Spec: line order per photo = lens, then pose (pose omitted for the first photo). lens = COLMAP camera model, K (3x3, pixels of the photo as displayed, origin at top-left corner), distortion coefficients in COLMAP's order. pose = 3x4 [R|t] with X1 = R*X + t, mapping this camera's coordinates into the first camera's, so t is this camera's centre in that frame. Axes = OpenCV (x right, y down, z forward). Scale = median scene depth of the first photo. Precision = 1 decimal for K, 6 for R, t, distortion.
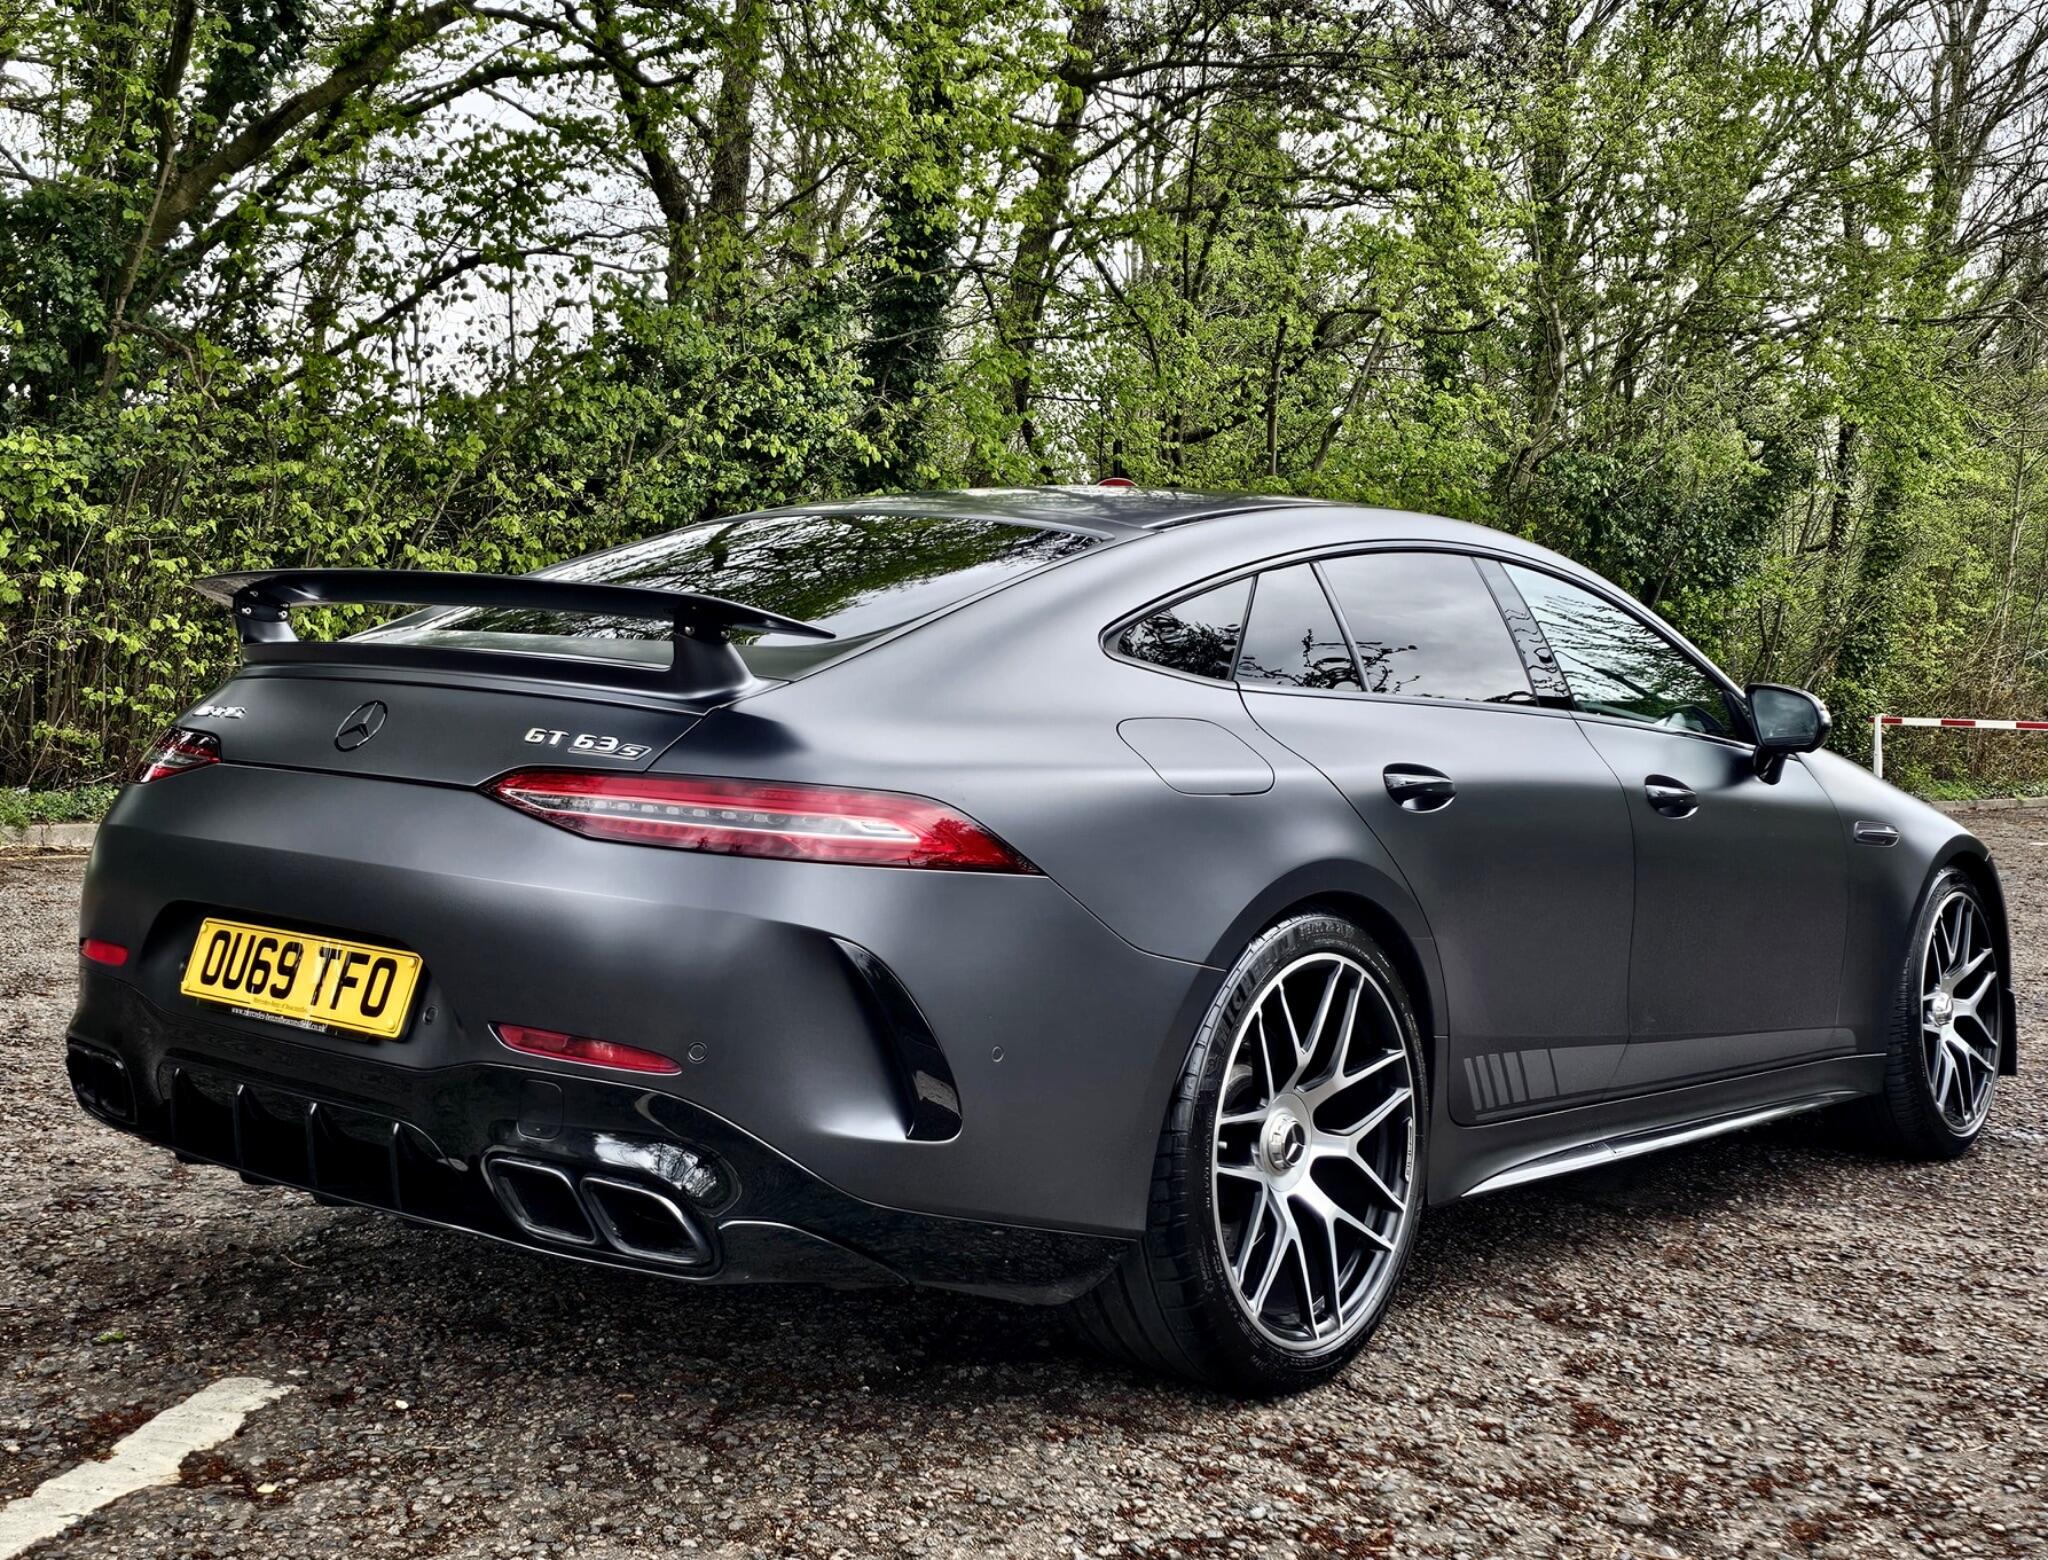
lens RADIAL K [[2288.5, 0, 1024.0], [0, 2288.5, 780.0], [0, 0, 1]] dist [0.112832, -0.169970]
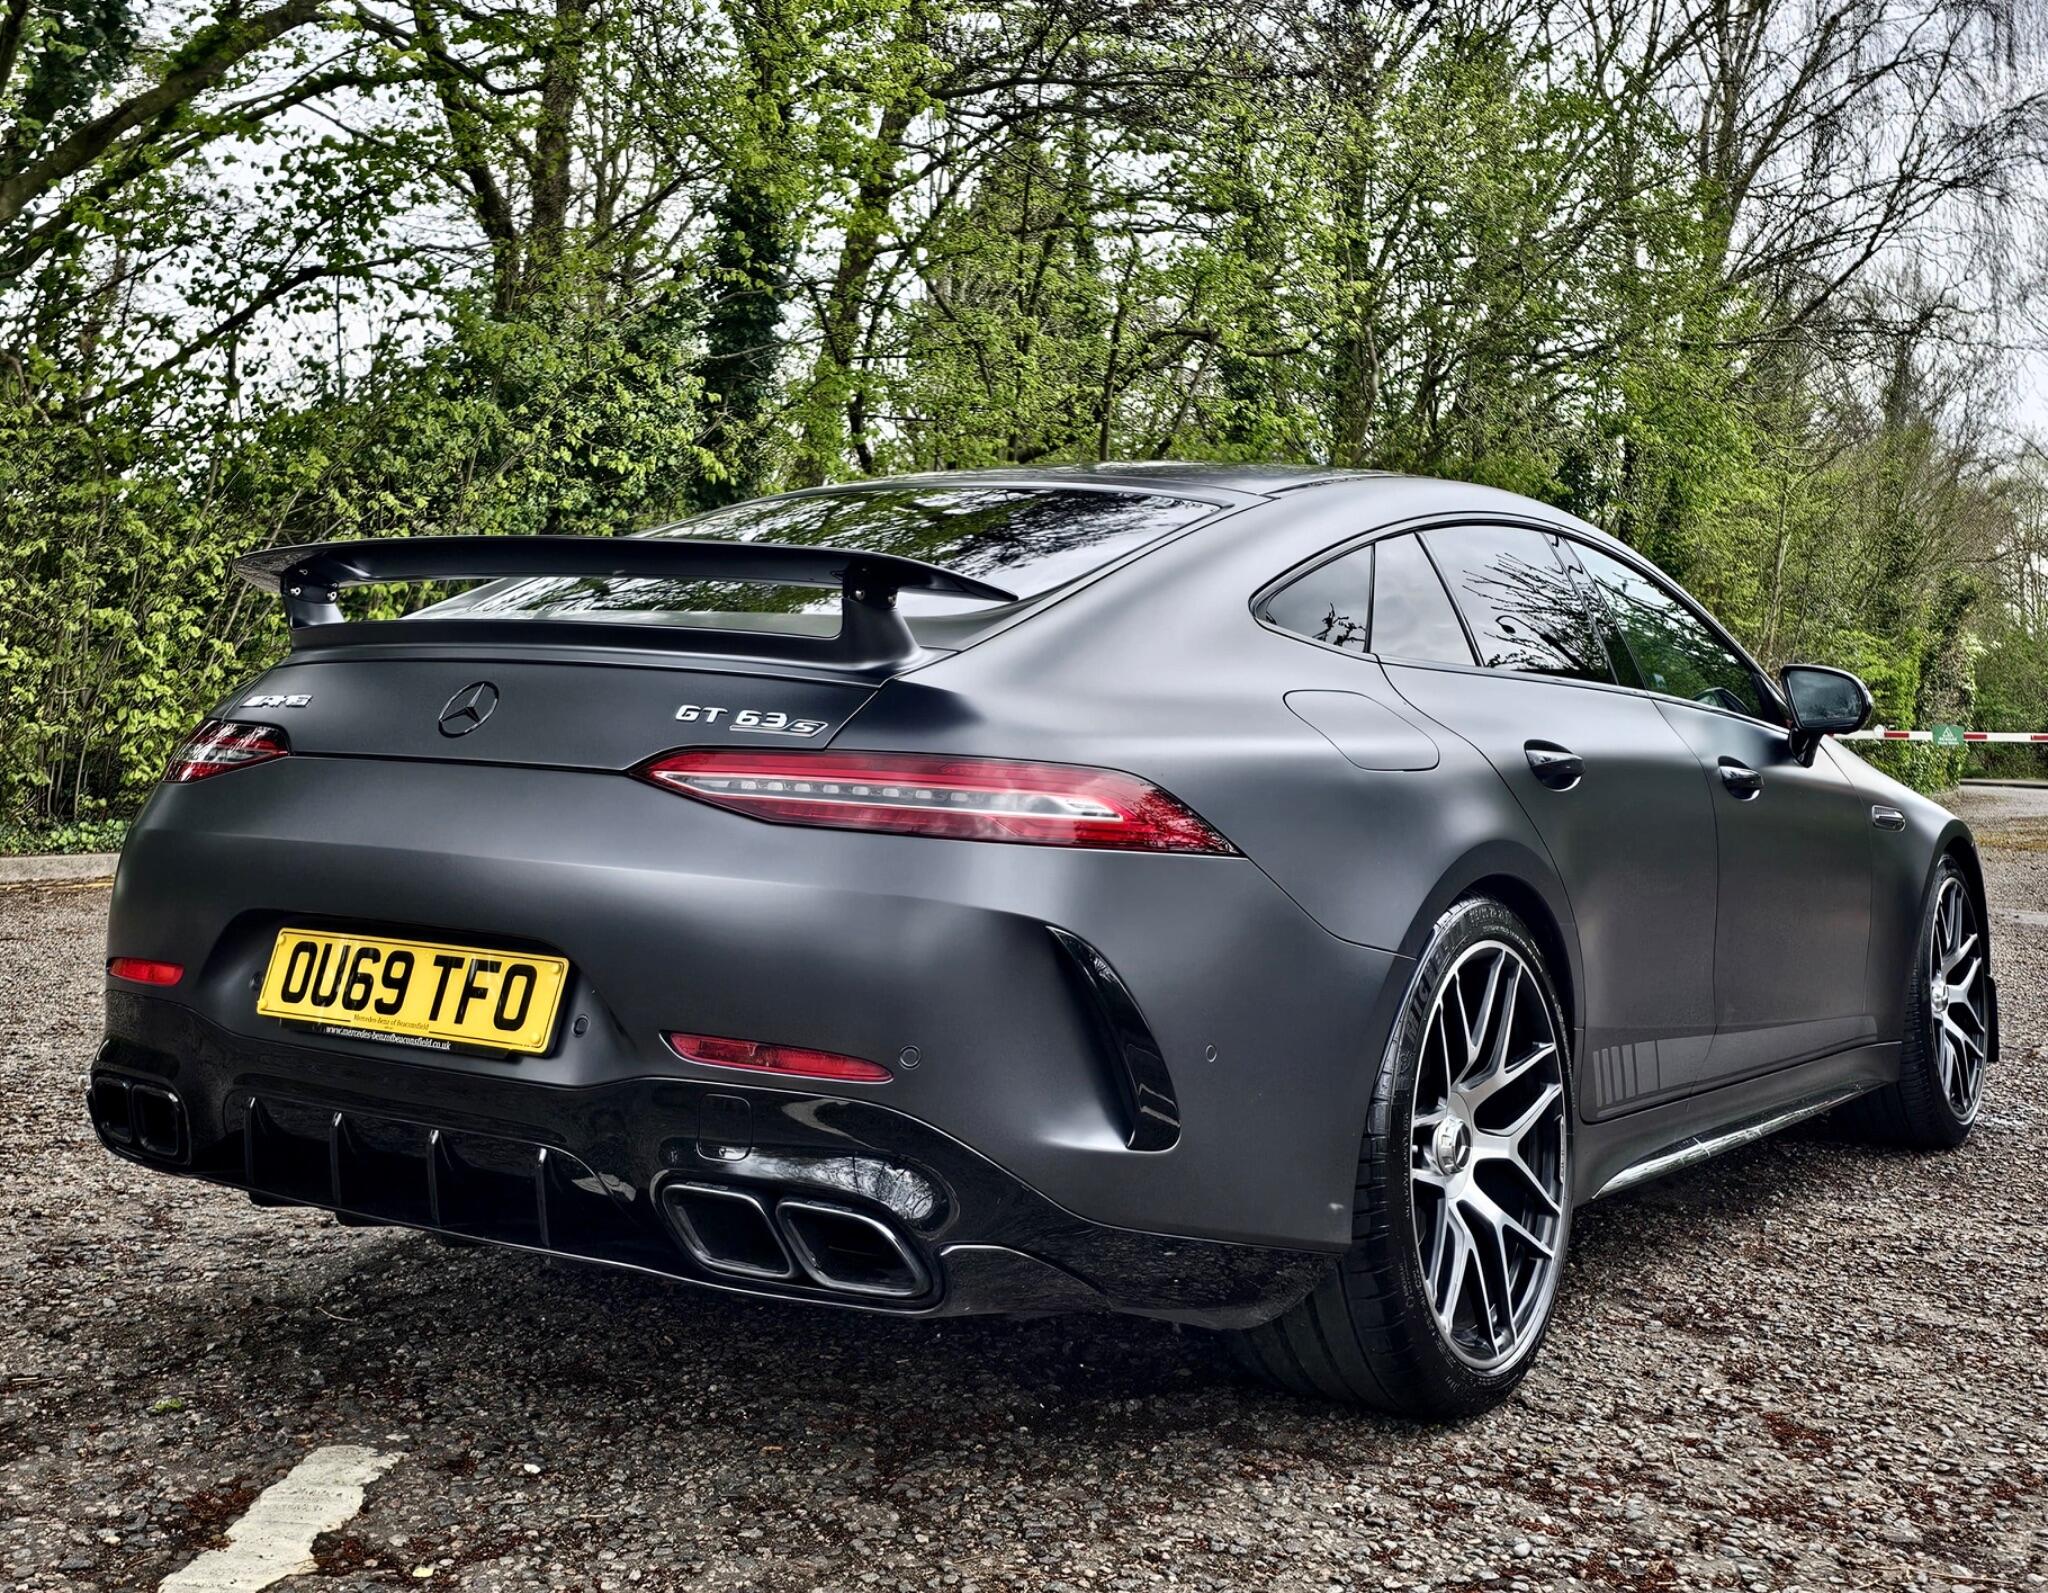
lens RADIAL K [[2287.0, 0, 1037.9], [0, 2287.0, 732.8], [0, 0, 1]] dist [0.104278, -0.154805]
pose [[0.995898, -0.016322, 0.088998, -0.131538], [0.019050, 0.999372, -0.029890, 0.015131], [-0.088454, 0.031463, 0.995583, 0.077799]]
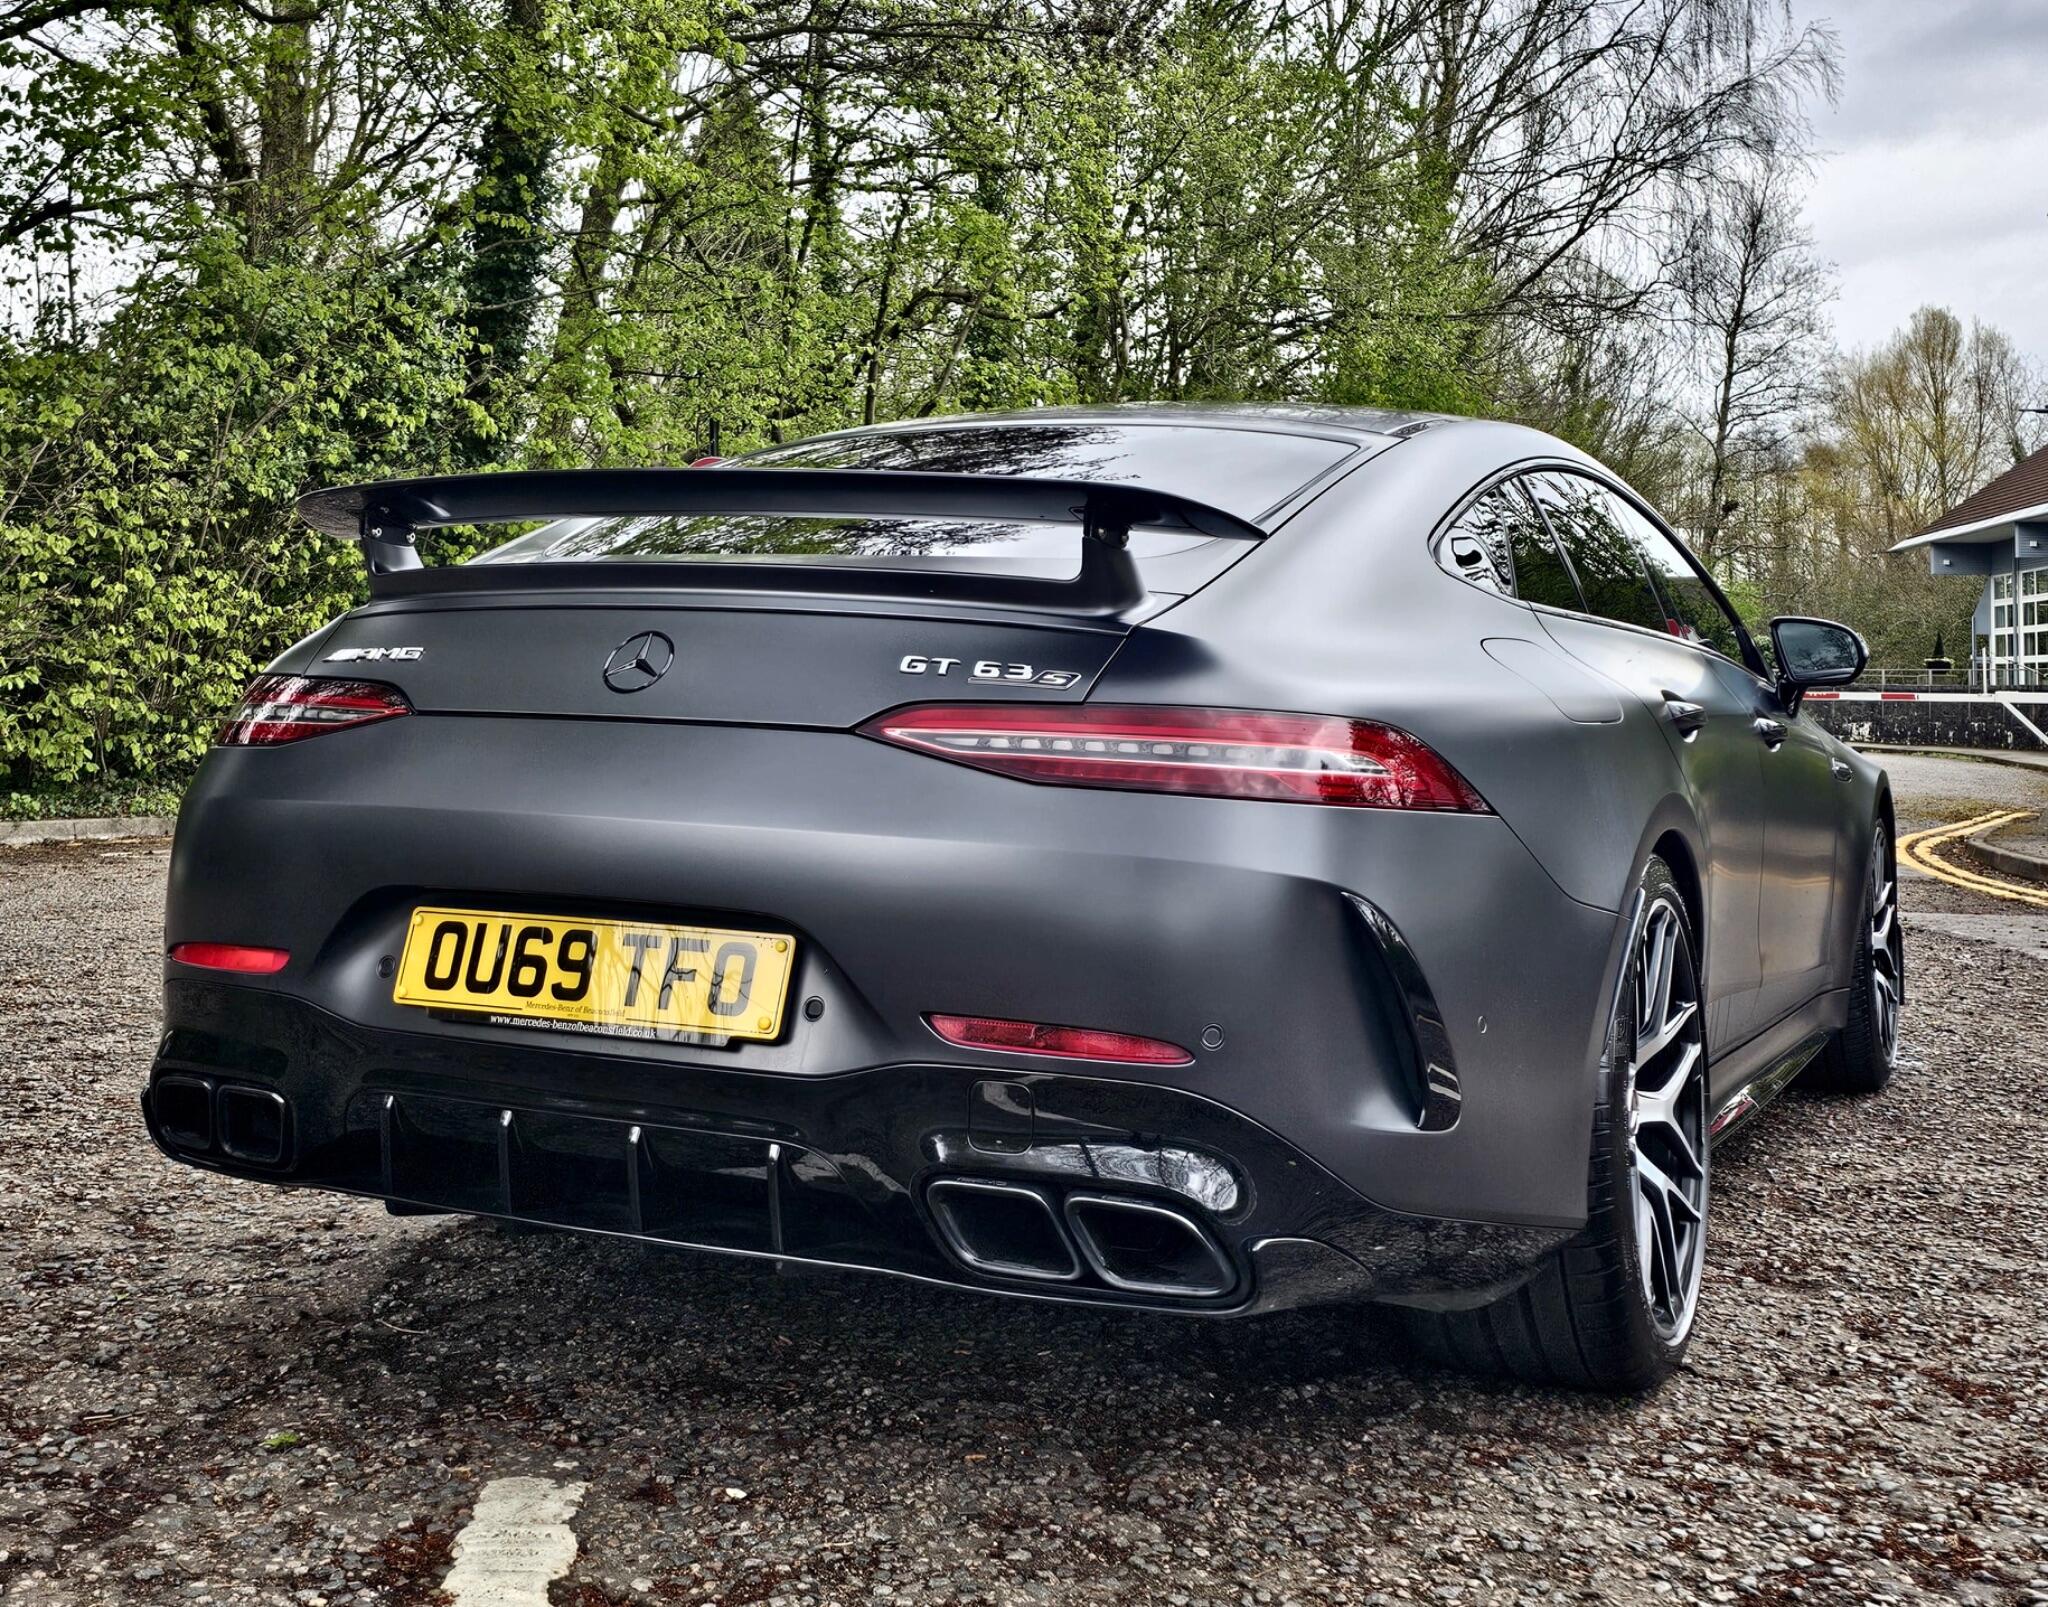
lens RADIAL K [[2267.1, 0, 1061.1], [0, 2267.1, 756.0], [0, 0, 1]] dist [0.104301, -0.152032]
pose [[0.976420, -0.028321, 0.214015, -0.283468], [0.029030, 0.999579, -0.000171, 0.012823], [-0.213920, 0.006380, 0.976830, 0.166794]]
